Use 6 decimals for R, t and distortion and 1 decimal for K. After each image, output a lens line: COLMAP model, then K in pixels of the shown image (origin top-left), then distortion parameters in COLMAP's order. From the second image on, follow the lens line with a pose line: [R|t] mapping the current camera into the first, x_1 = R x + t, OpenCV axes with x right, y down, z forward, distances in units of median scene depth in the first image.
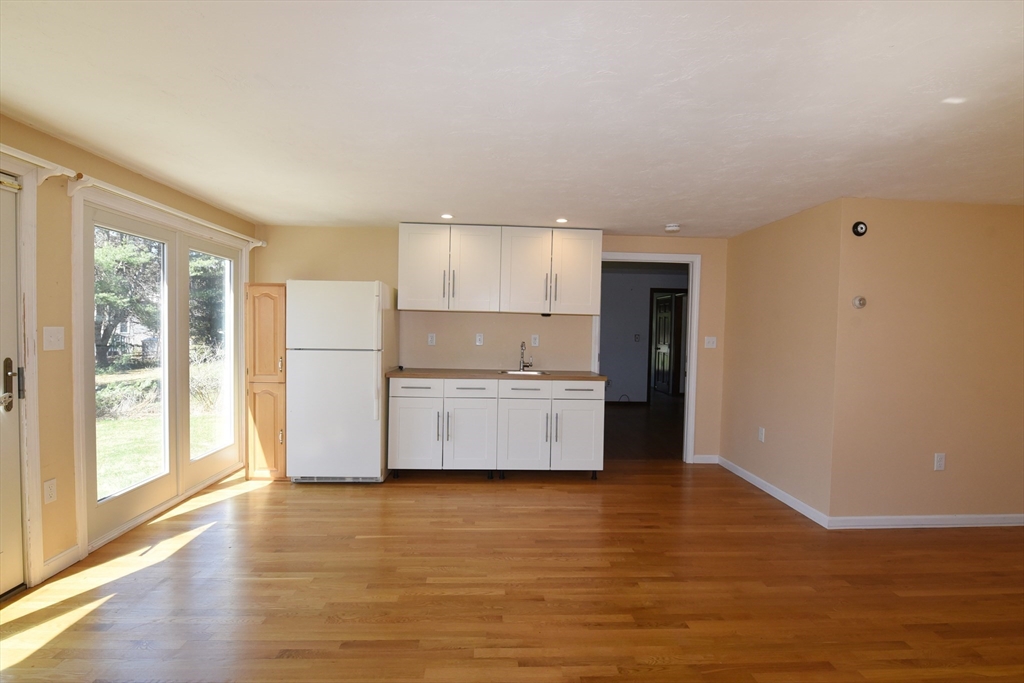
lens RADIAL K [[491.9, 0, 510.9], [0, 491.9, 341.0], [0, 0, 1]] dist [-0.011918, -0.004342]
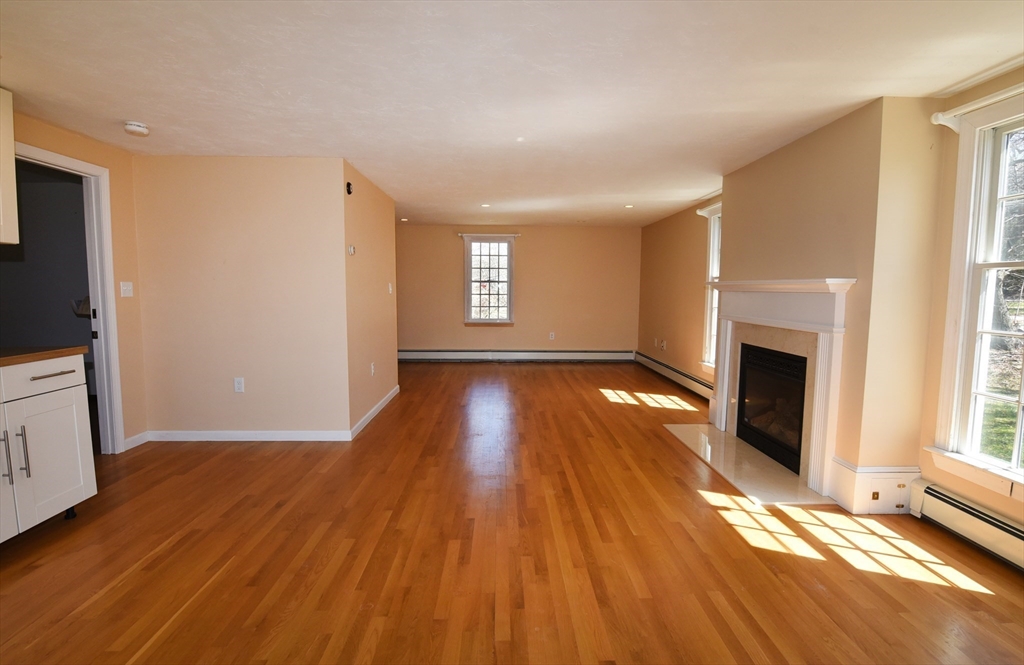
lens RADIAL K [[513.0, 0, 509.9], [0, 513.0, 331.0], [0, 0, 1]] dist [-0.020125, -0.000665]
pose [[0.005247, -0.102730, 0.994695, -0.566429], [0.019955, 0.994522, 0.102607, -0.001714], [-0.999787, 0.019311, 0.007269, 0.596290]]
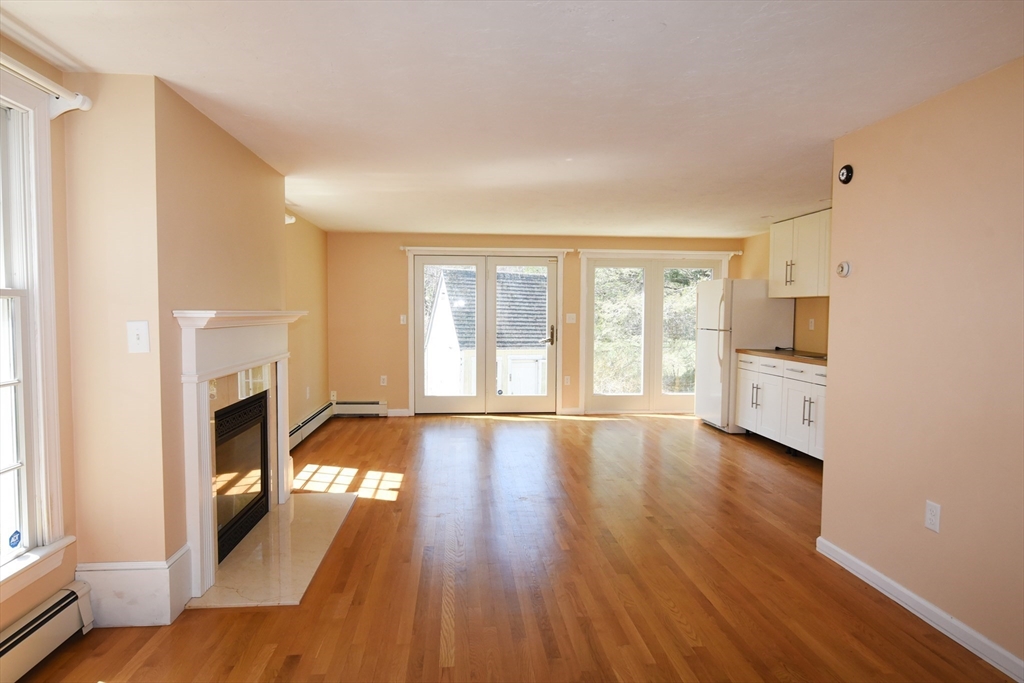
lens RADIAL K [[601.5, 0, 513.0], [0, 601.5, 345.6], [0, 0, 1]] dist [0.011703, -0.007404]
pose [[0.054088, 0.036986, -0.997851, 1.607503], [-0.036385, 0.998723, 0.035046, 0.027470], [0.997873, 0.034412, 0.055364, 0.421917]]
